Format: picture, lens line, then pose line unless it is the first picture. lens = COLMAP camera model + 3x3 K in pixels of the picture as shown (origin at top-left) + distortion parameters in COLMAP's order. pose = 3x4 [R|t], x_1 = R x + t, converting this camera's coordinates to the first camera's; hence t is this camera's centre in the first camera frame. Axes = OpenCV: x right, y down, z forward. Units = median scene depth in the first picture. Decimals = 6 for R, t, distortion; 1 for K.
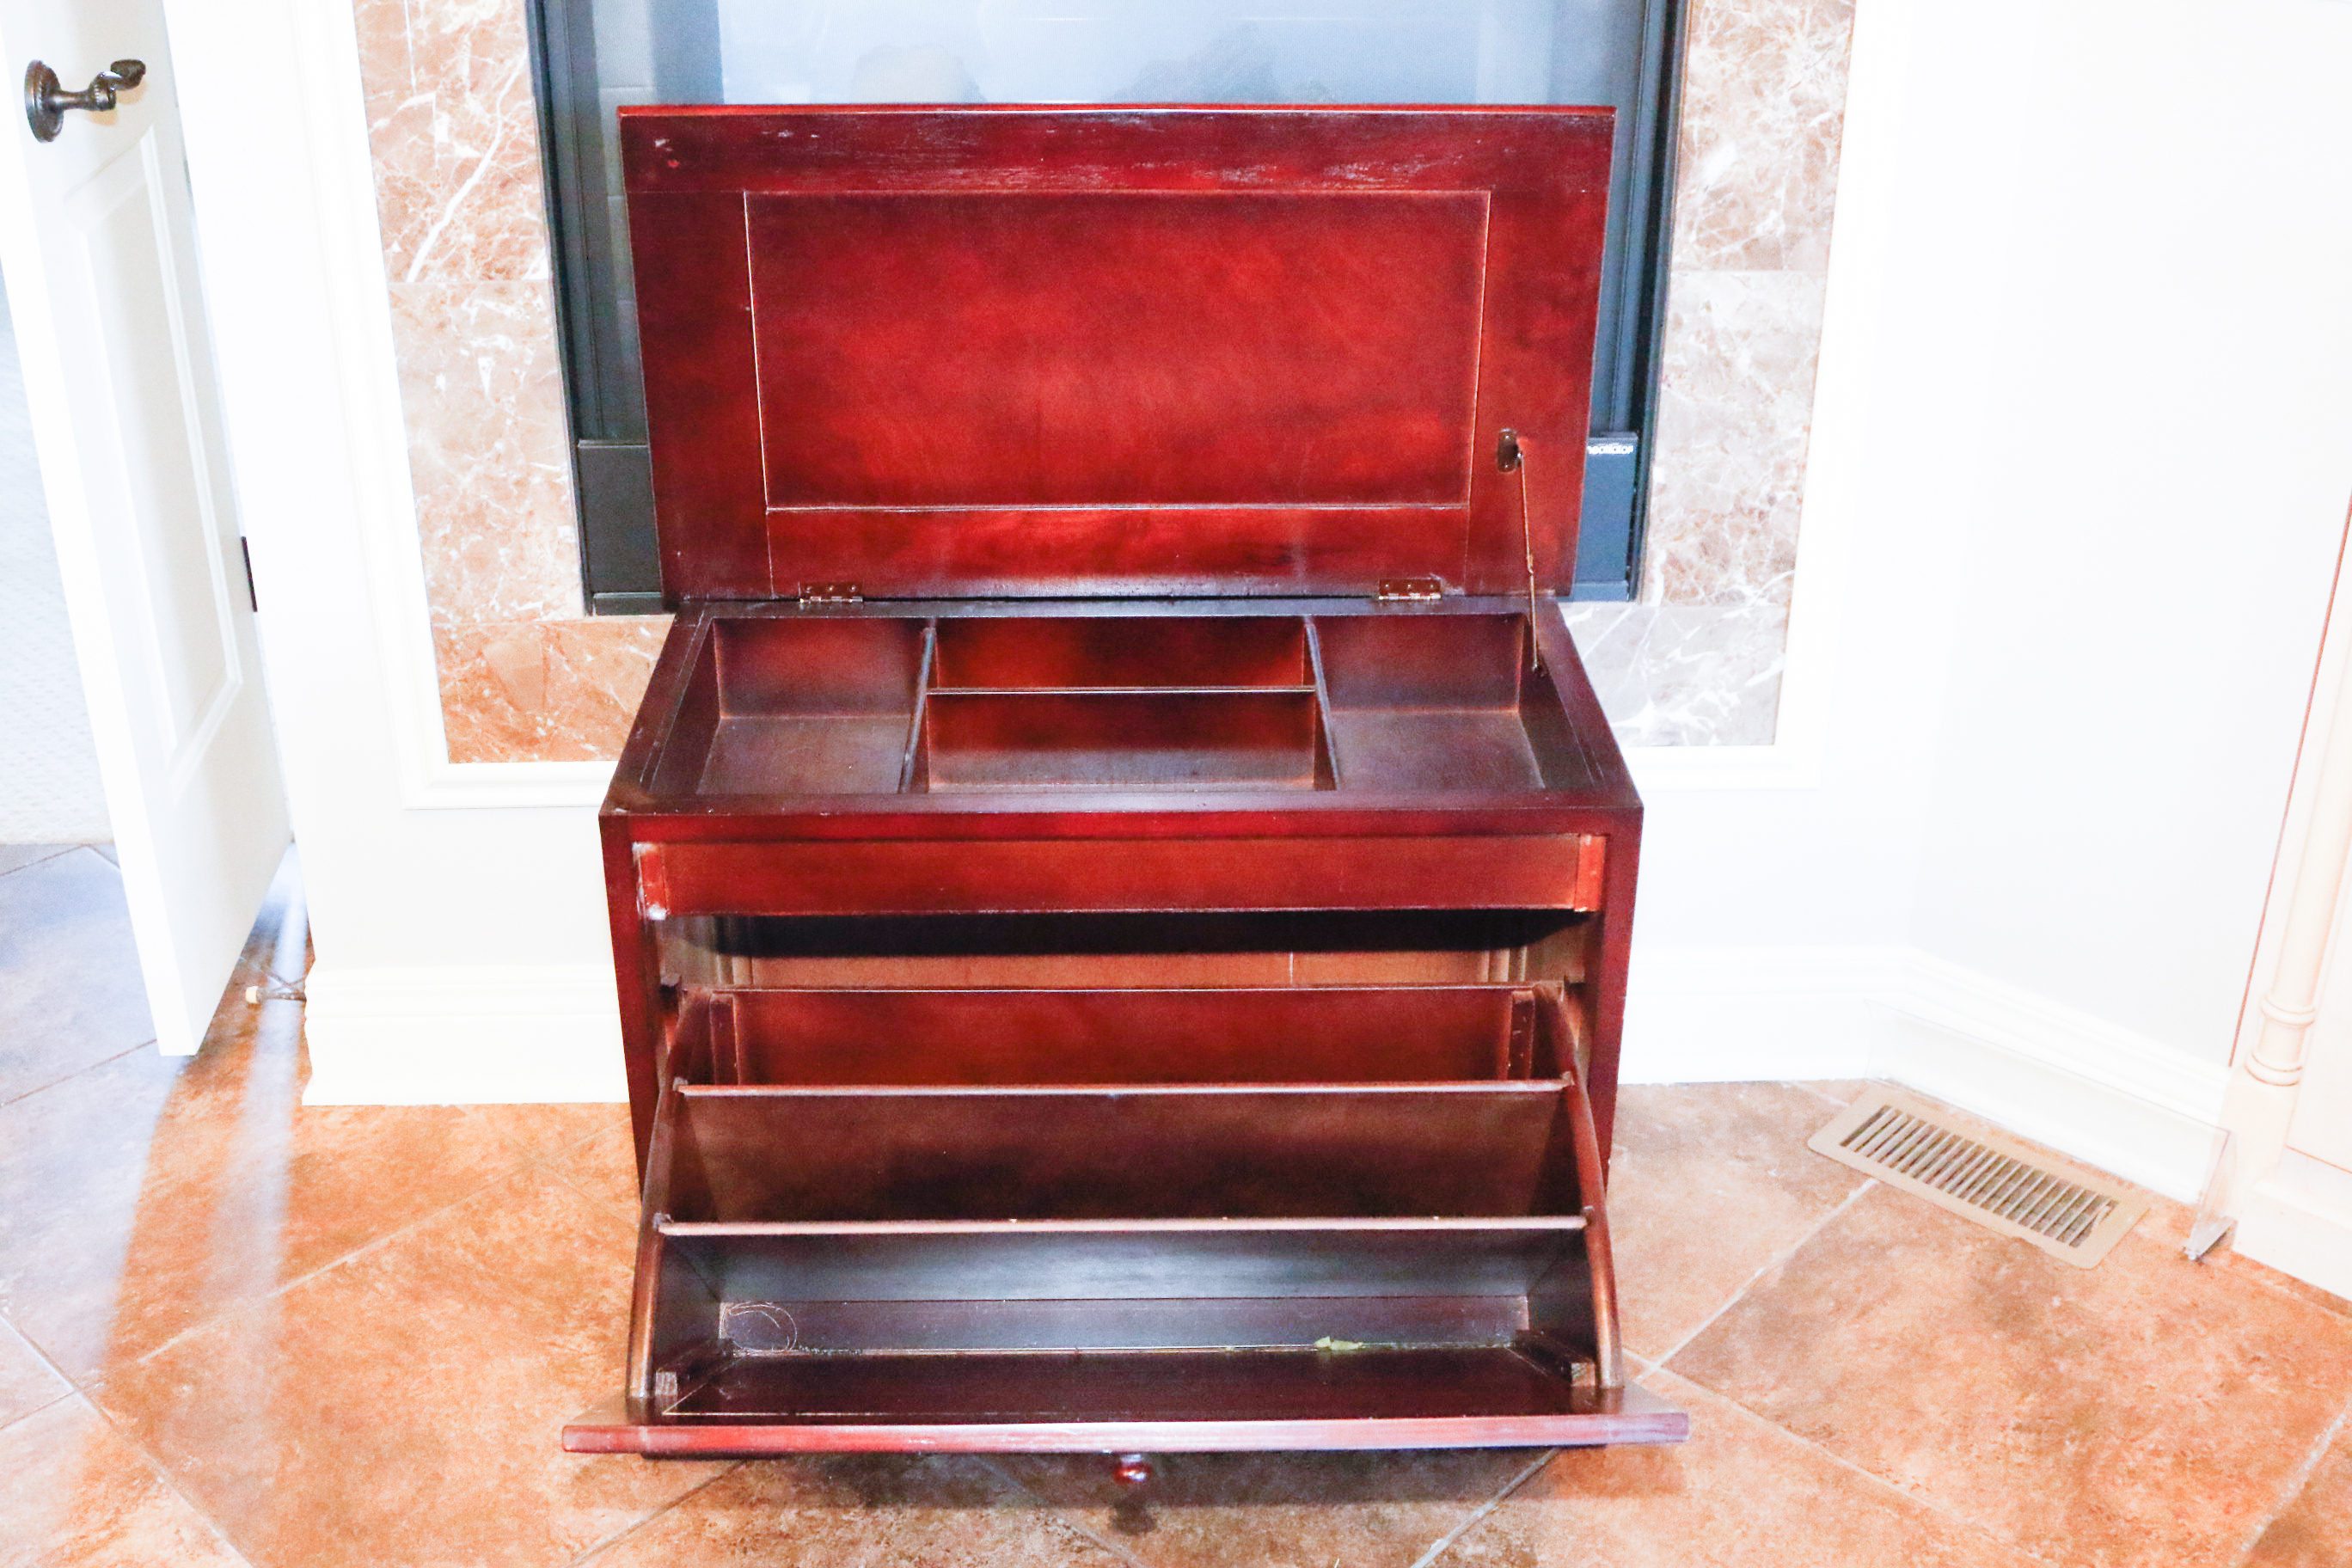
lens RADIAL K [[2564.0, 0, 1178.3], [0, 2564.0, 755.0], [0, 0, 1]] dist [-0.109875, 0.017771]
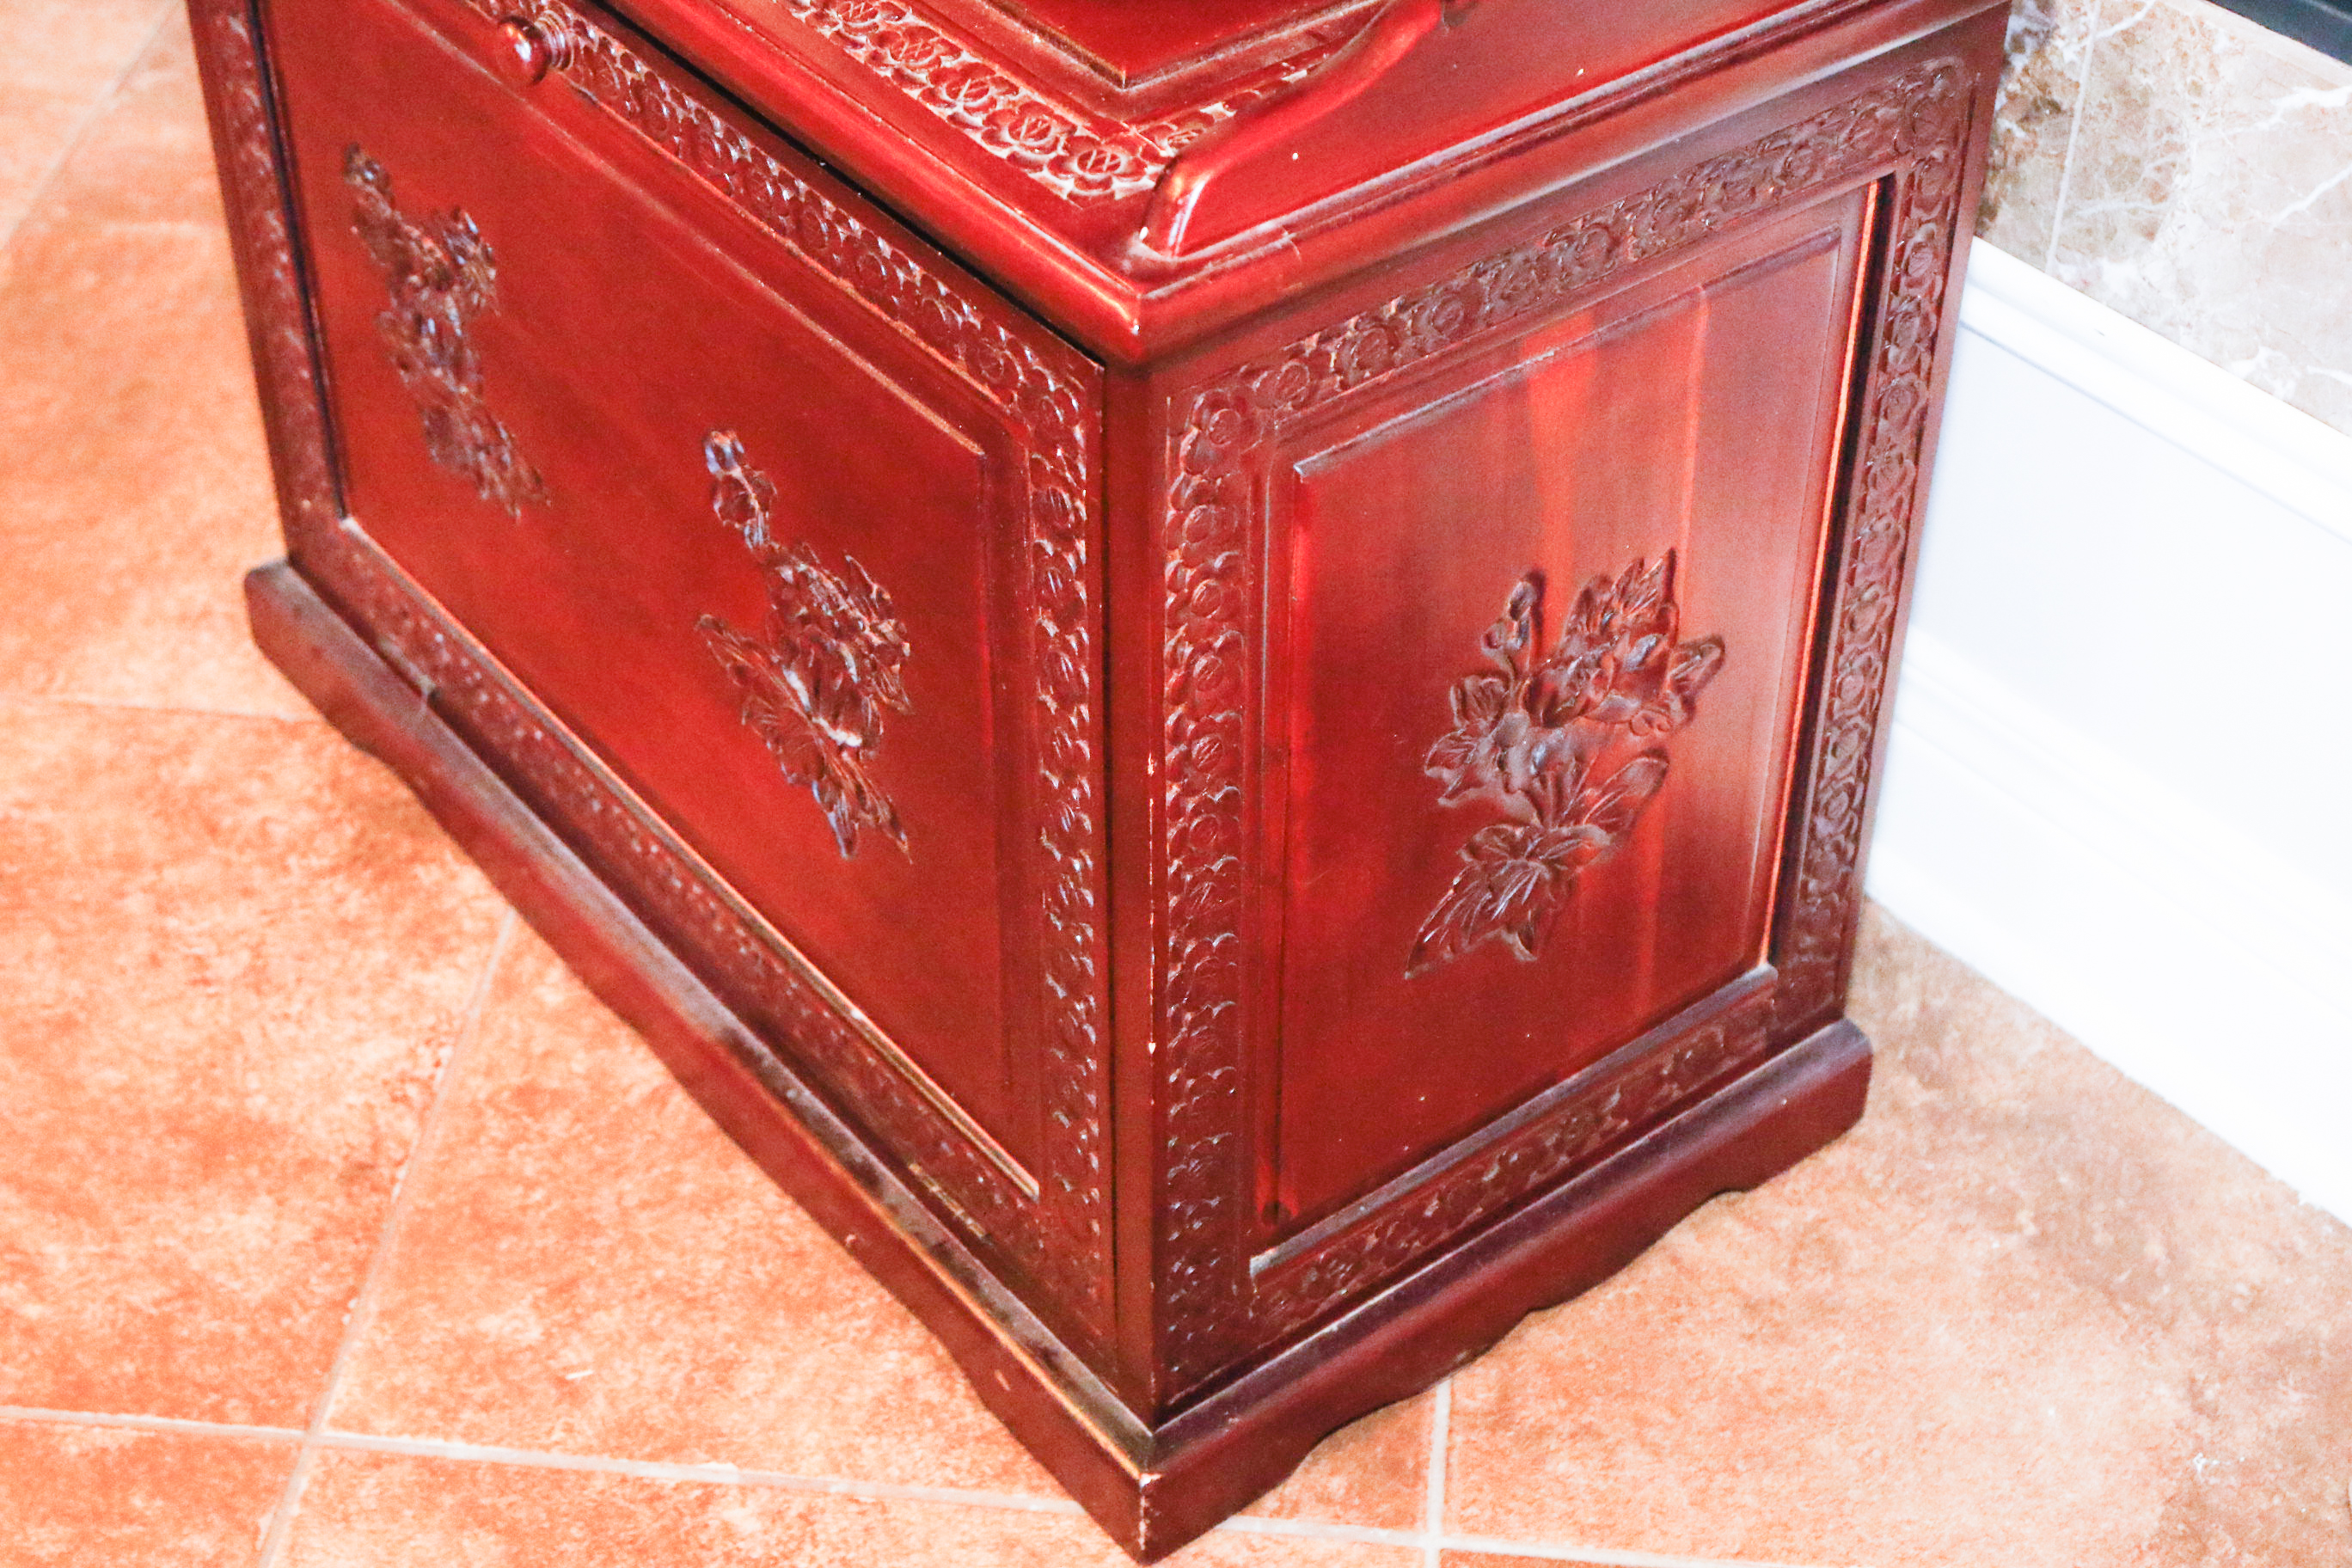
lens RADIAL K [[3654.5, 0, 1176.0], [0, 3654.5, 784.0], [0, 0, 1]] dist [0.010817, -0.020003]
pose [[0.593693, 0.511606, -0.621118, 0.515915], [-0.347463, 0.859191, 0.375581, -0.126557], [0.725808, -0.007164, 0.687860, 0.487980]]
